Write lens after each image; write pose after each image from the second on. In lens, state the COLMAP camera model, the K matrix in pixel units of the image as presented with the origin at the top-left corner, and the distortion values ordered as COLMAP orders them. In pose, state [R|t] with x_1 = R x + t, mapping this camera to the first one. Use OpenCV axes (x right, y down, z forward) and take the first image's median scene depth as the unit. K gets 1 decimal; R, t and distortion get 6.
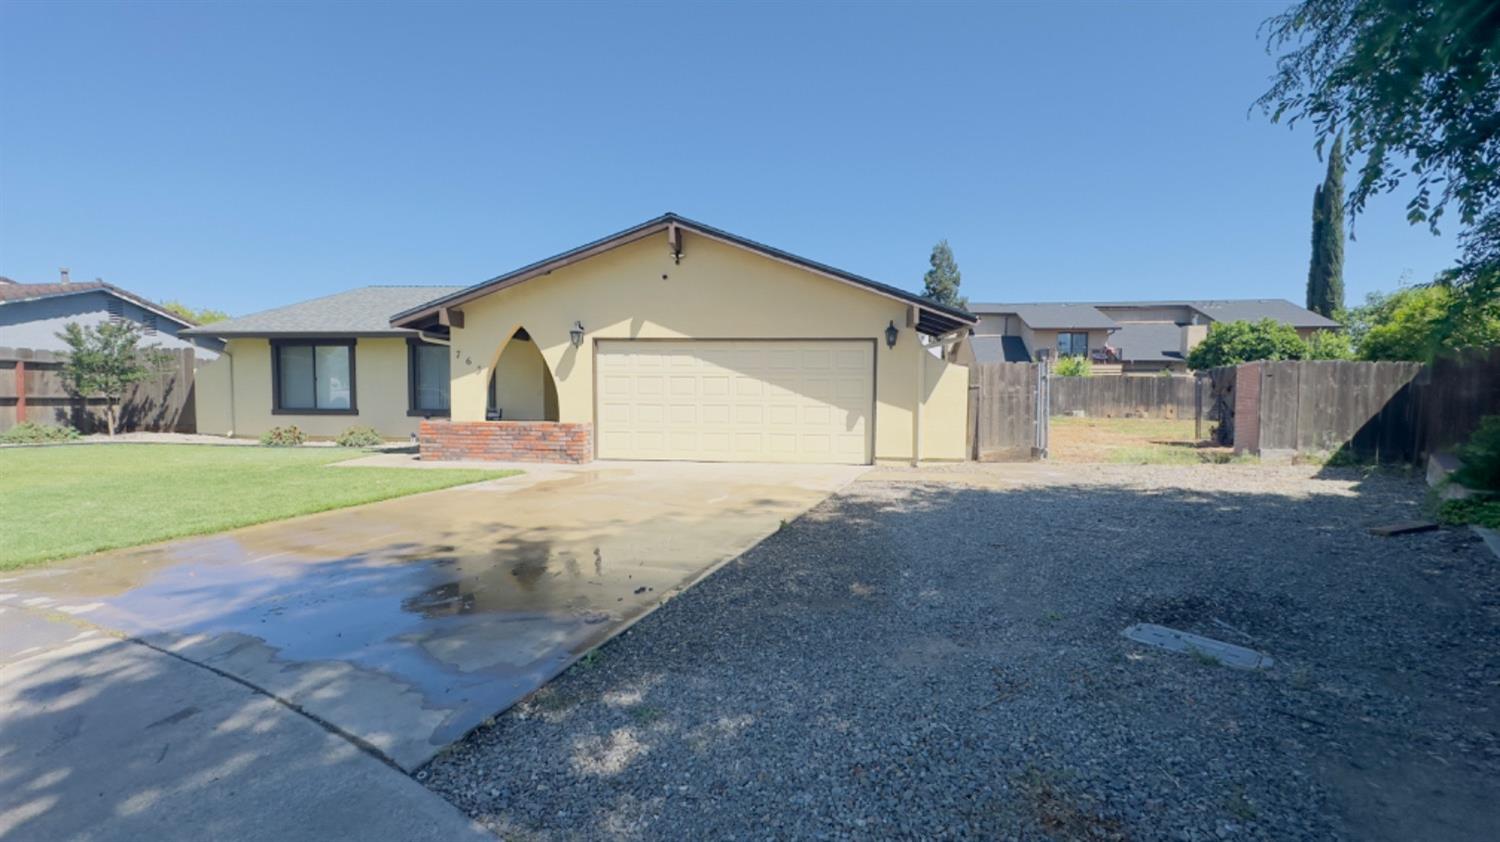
lens RADIAL K [[599.4, 0, 740.9], [0, 599.4, 414.9], [0, 0, 1]] dist [-0.002528, 0.000565]
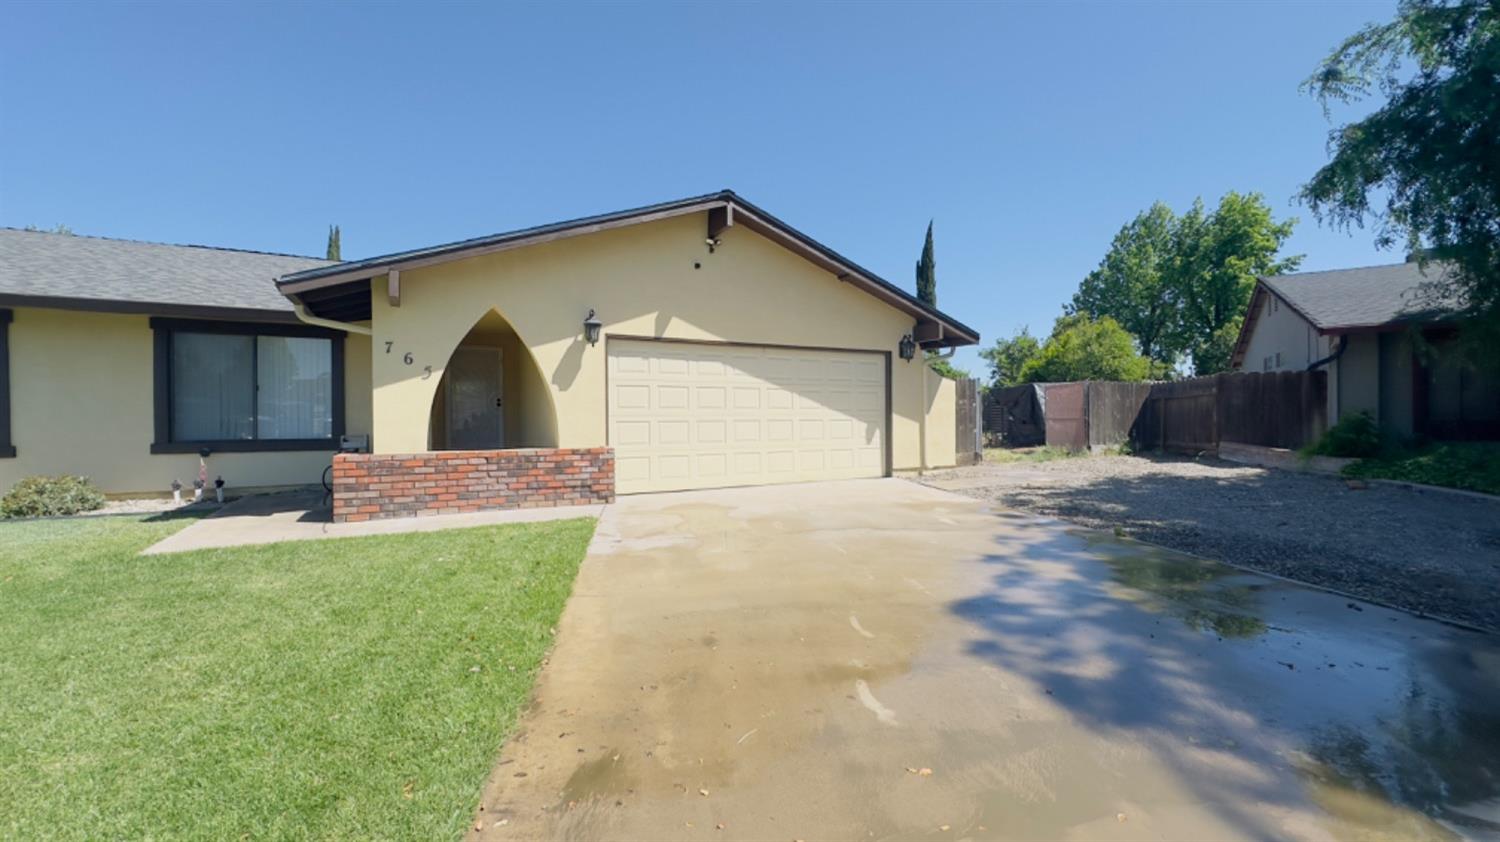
lens RADIAL K [[599.4, 0, 756.4], [0, 599.4, 416.1], [0, 0, 1]] dist [-0.002528, 0.000565]
pose [[0.833638, -0.013276, 0.552152, -0.520837], [0.032625, 0.999149, -0.025233, -0.000309], [-0.551347, 0.039049, 0.833361, 0.278337]]
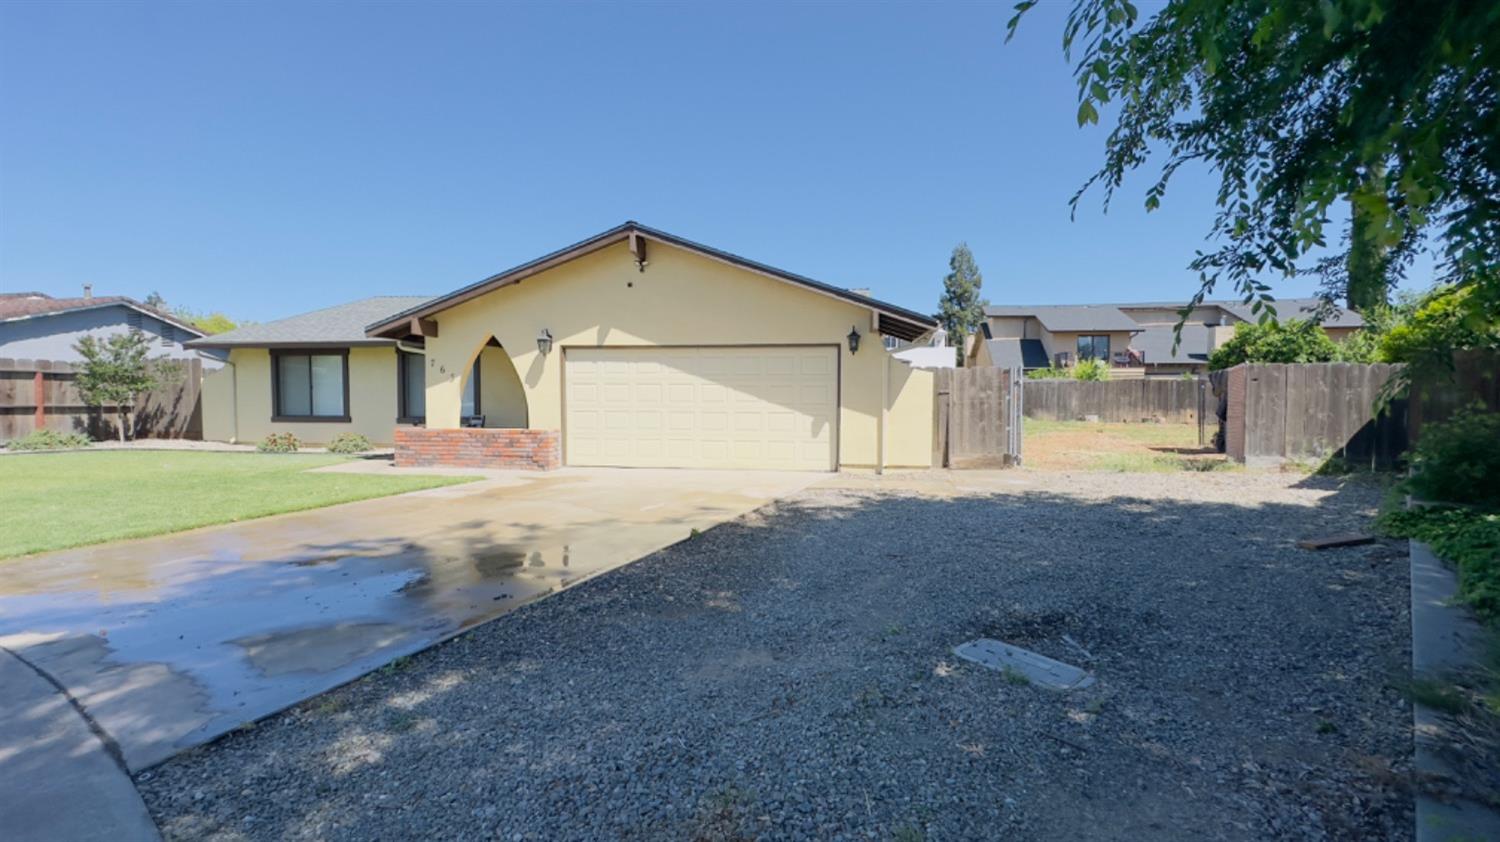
lens RADIAL K [[599.4, 0, 738.6], [0, 599.4, 416.3], [0, 0, 1]] dist [-0.002528, 0.000565]
pose [[0.998733, -0.002457, -0.050255, 0.106826], [0.002123, 0.999975, -0.006698, -0.002061], [0.050270, 0.006583, 0.998714, 0.003628]]
